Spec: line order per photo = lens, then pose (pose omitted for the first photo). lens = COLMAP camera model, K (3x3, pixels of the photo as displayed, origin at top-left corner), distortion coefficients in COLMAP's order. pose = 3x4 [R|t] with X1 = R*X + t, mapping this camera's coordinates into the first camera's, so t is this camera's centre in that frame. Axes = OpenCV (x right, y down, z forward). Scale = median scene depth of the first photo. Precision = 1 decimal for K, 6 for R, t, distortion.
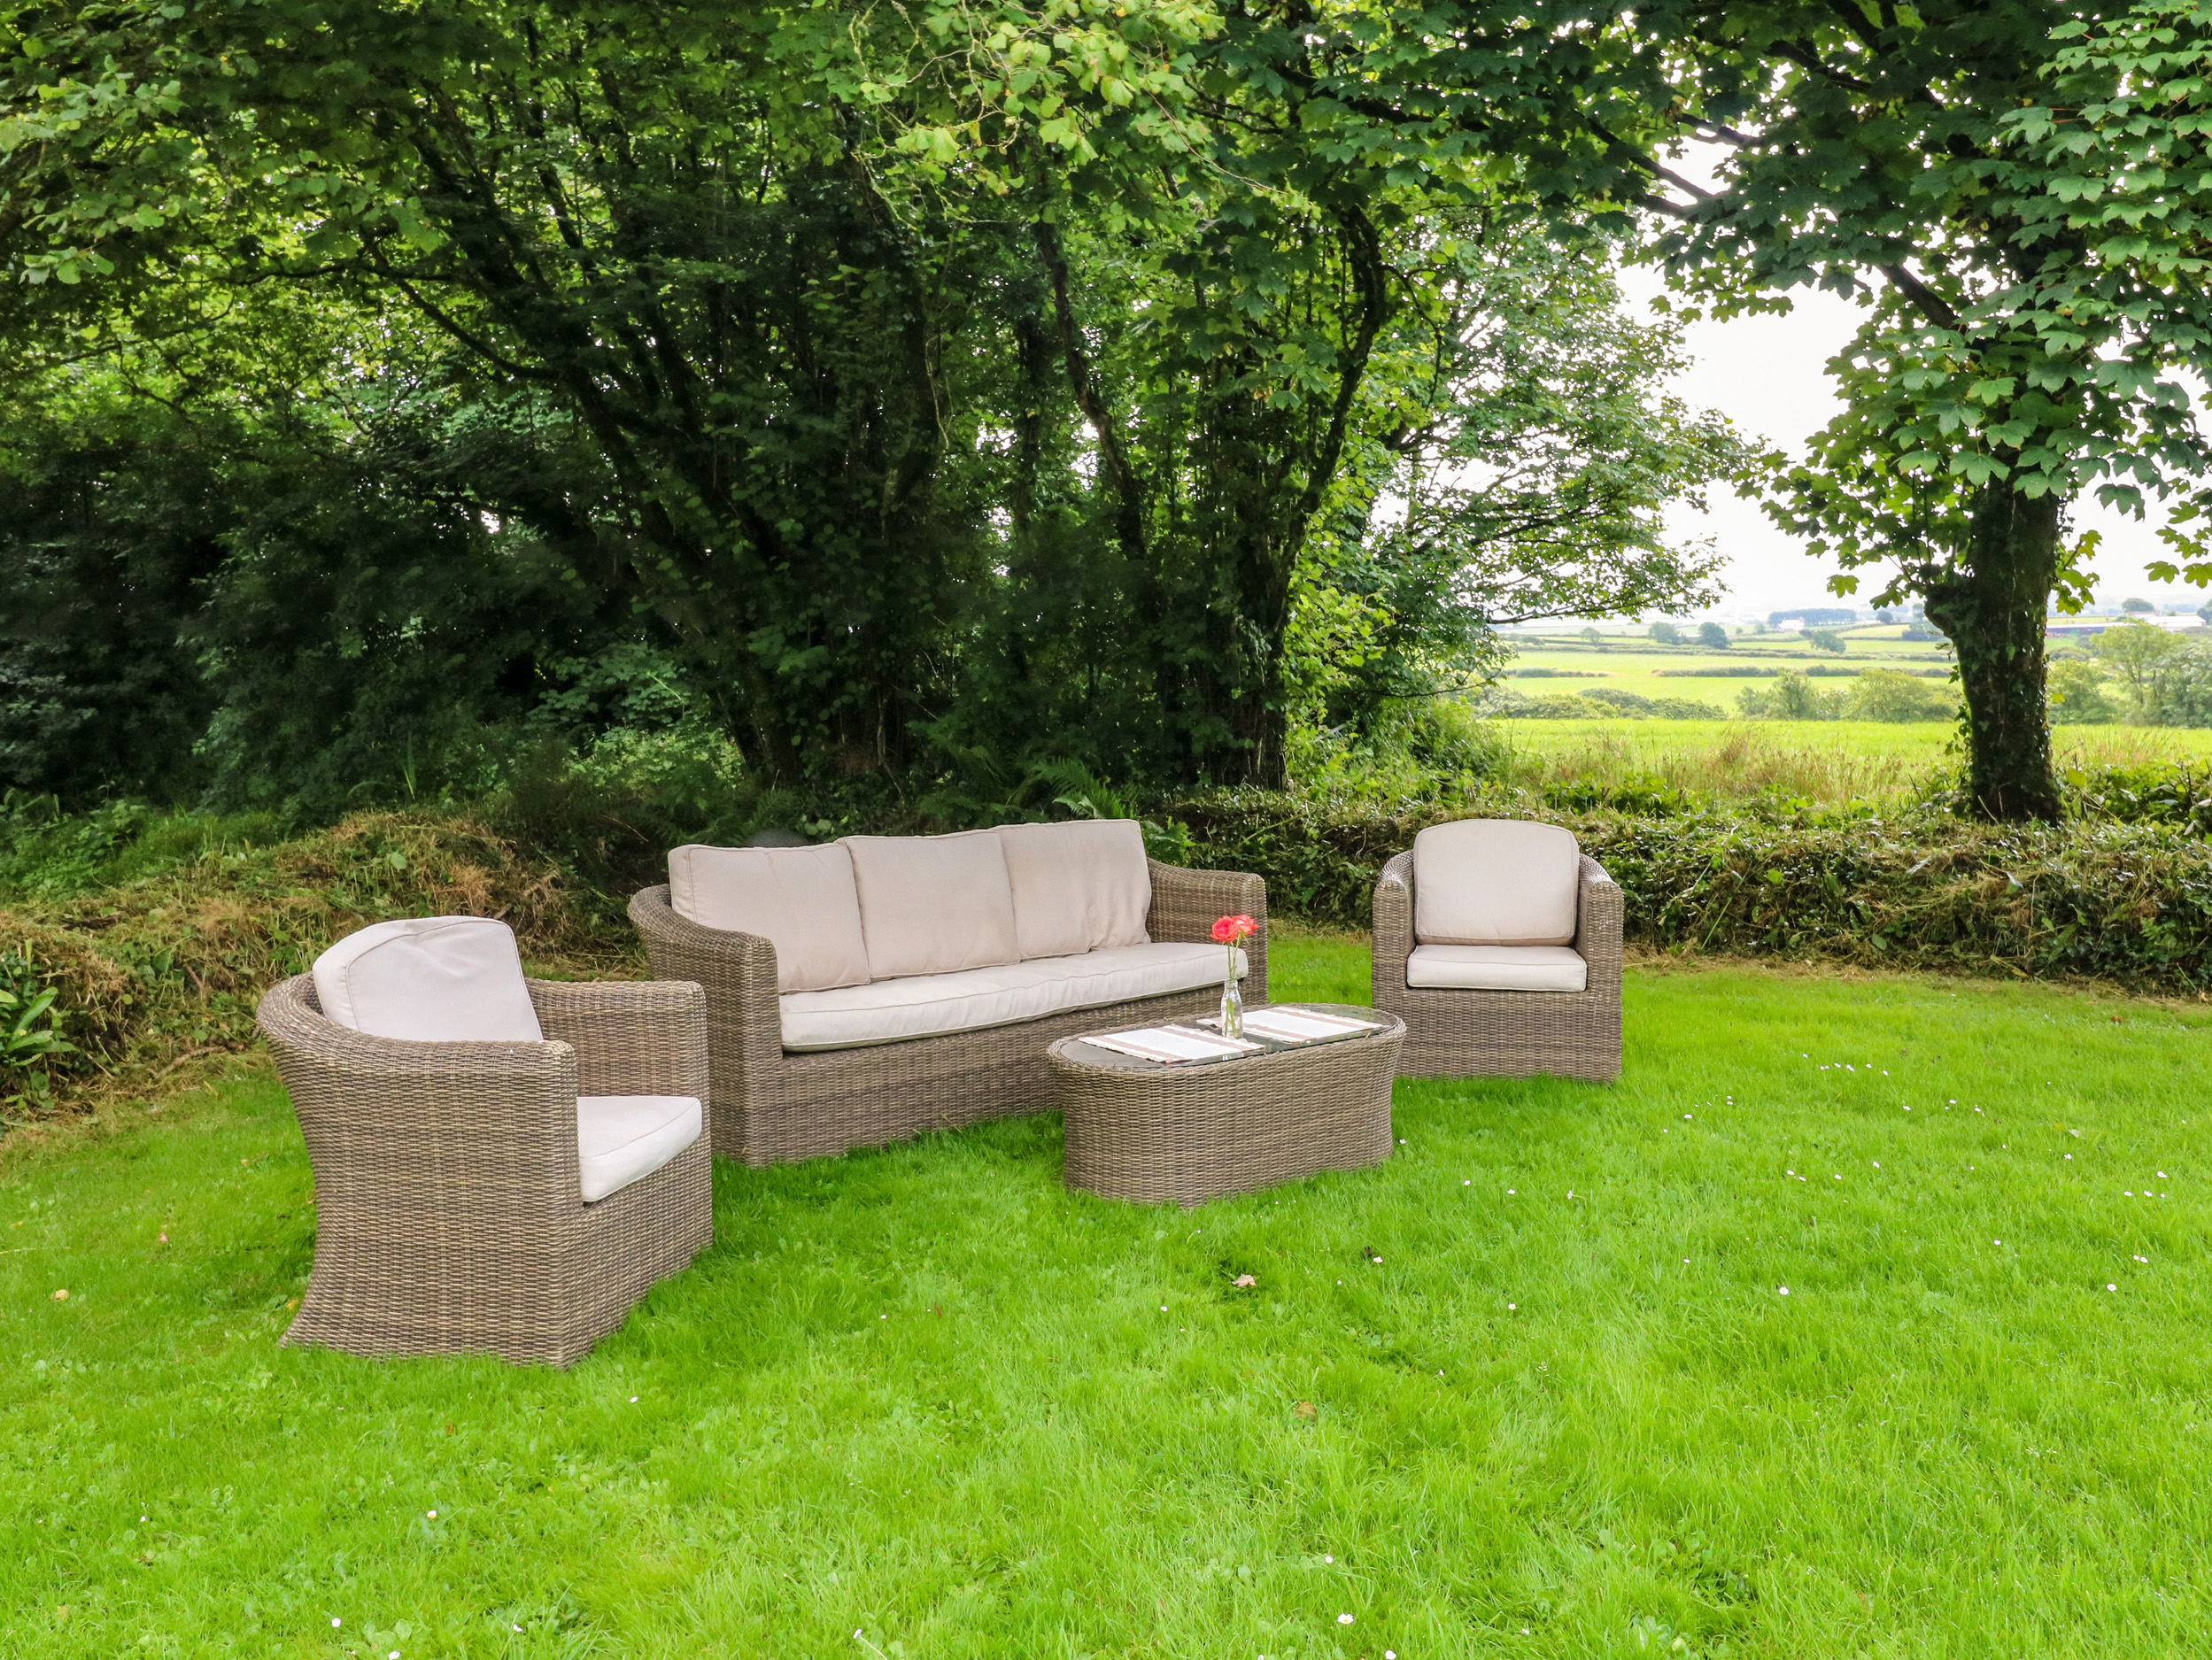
lens RADIAL K [[1773.9, 0, 1105.6], [0, 1773.9, 812.7], [0, 0, 1]] dist [0.001871, -0.003956]
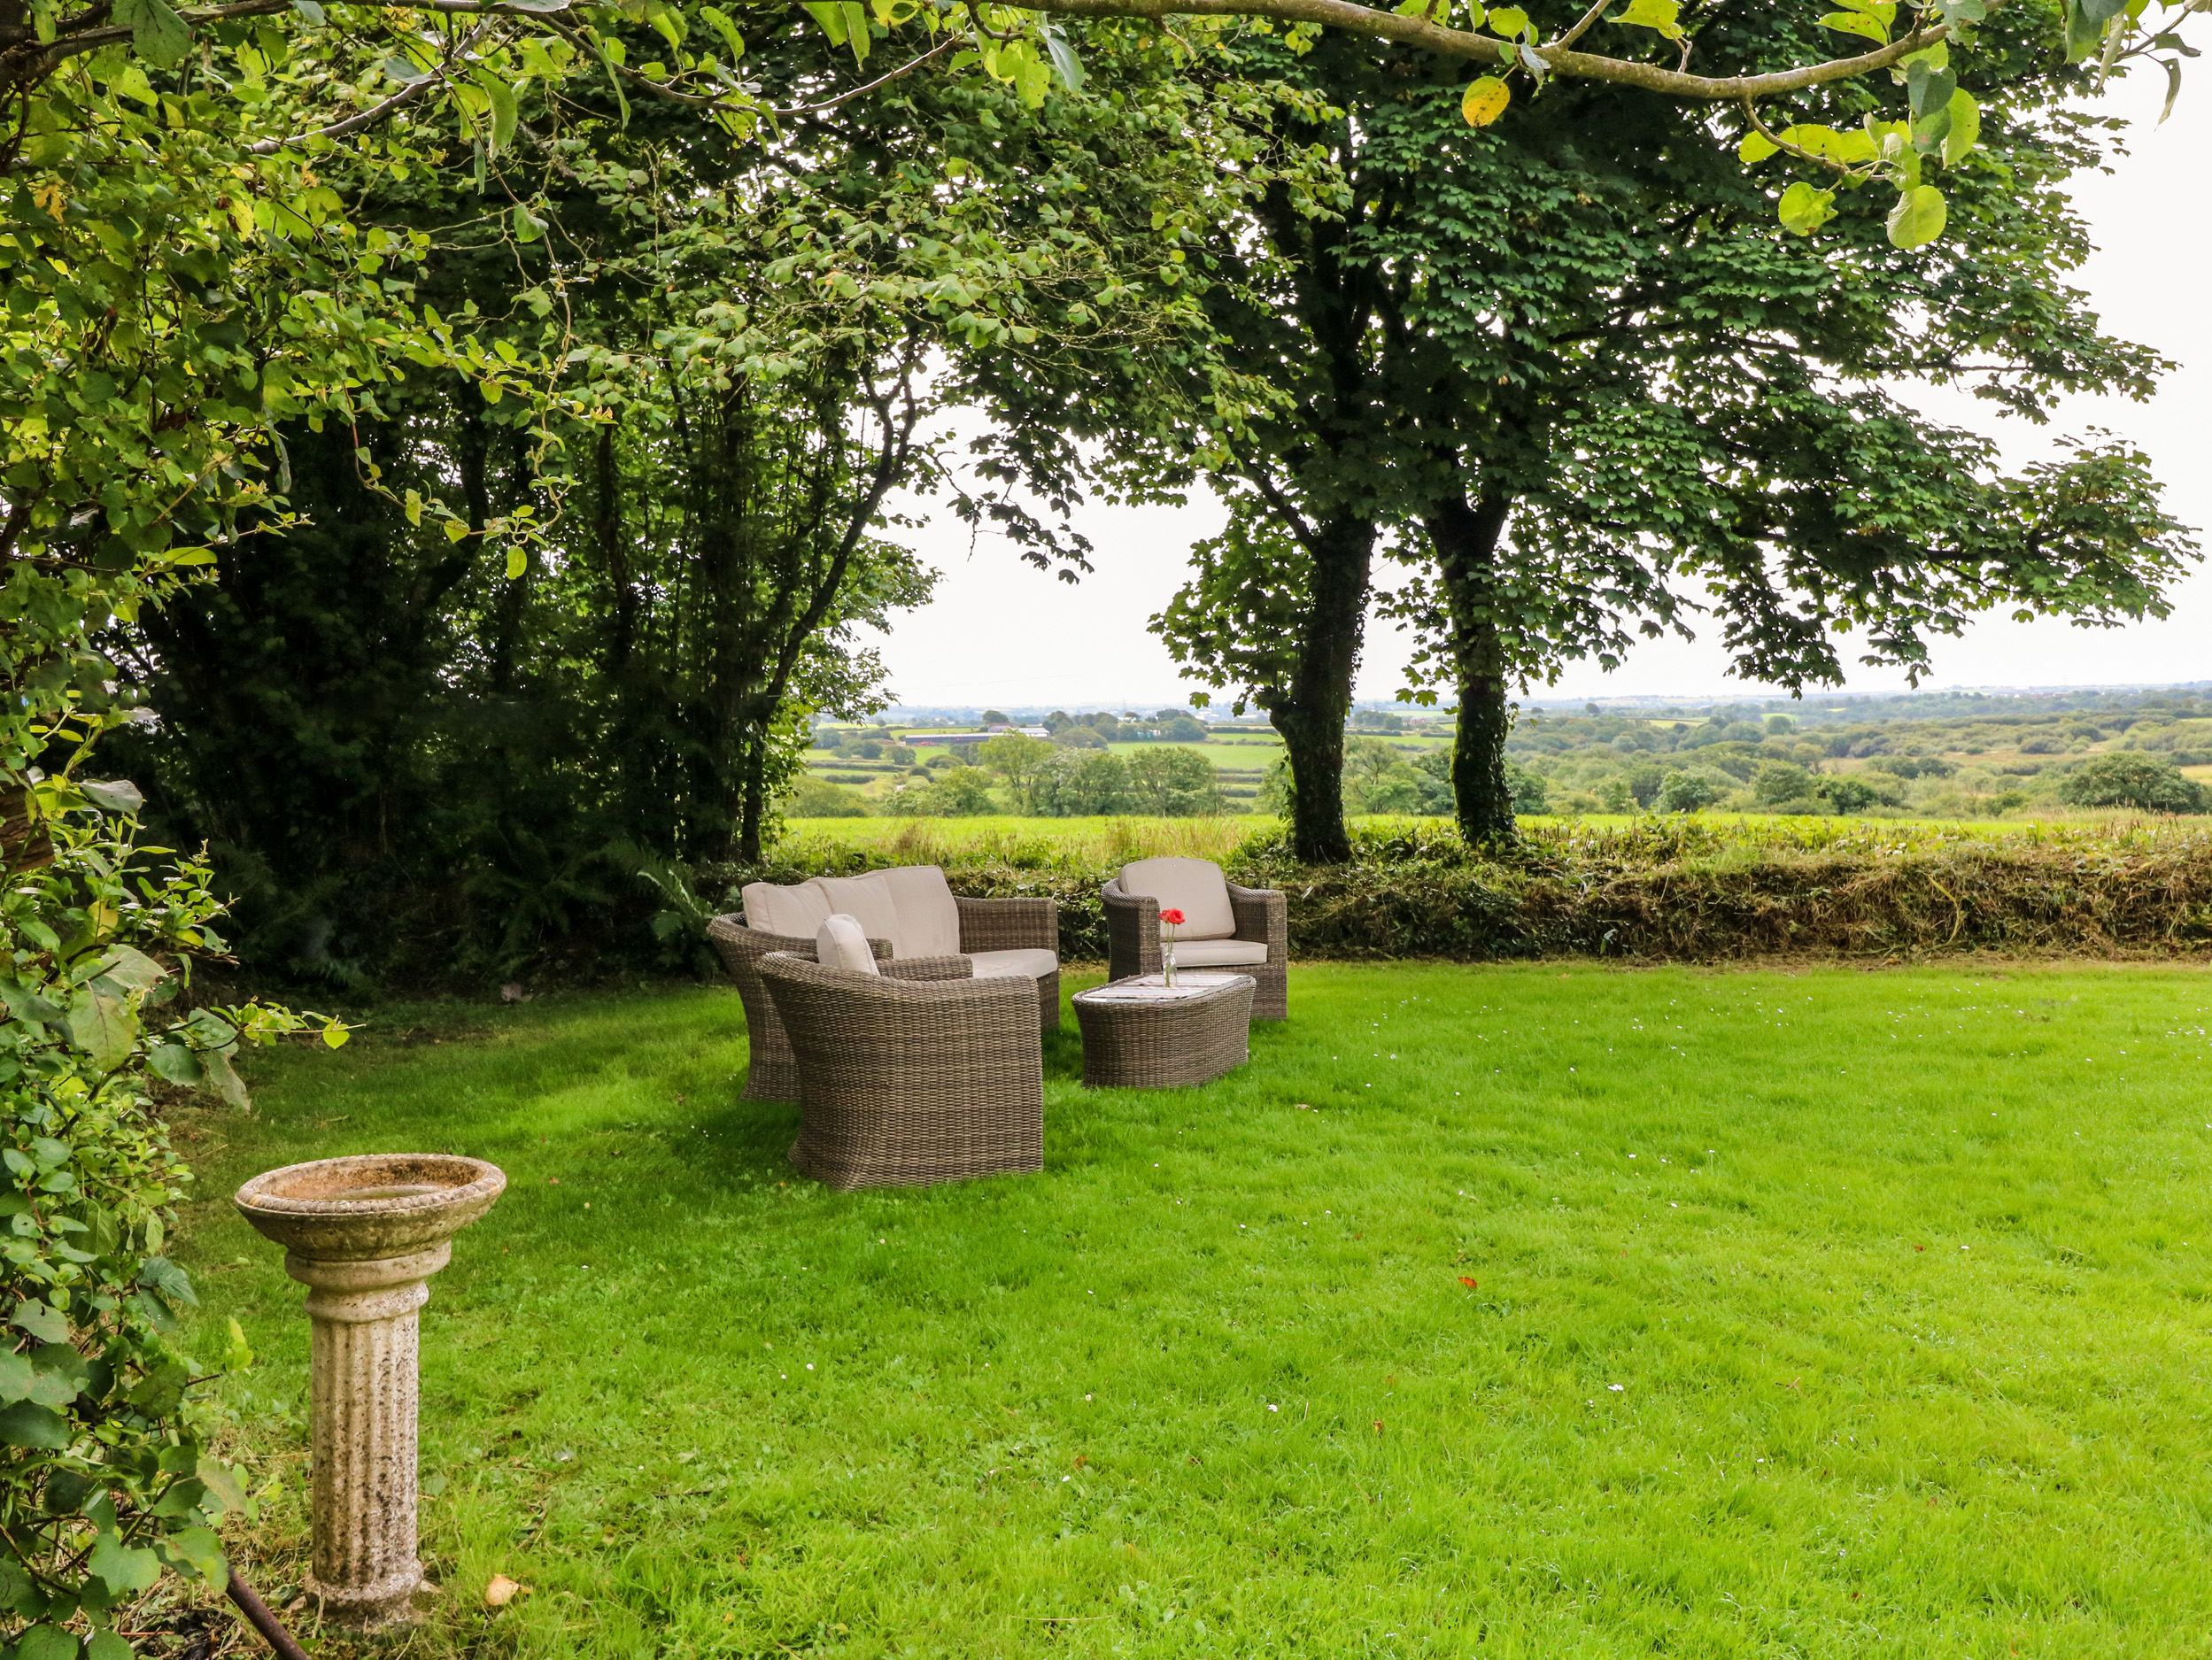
lens RADIAL K [[1779.5, 0, 1106.2], [0, 1779.5, 838.4], [0, 0, 1]] dist [0.004739, 0.000482]
pose [[0.857747, -0.022262, 0.513589, -0.388588], [0.044763, 0.998502, -0.031478, 0.021315], [-0.512119, 0.049990, 0.857459, -0.156282]]
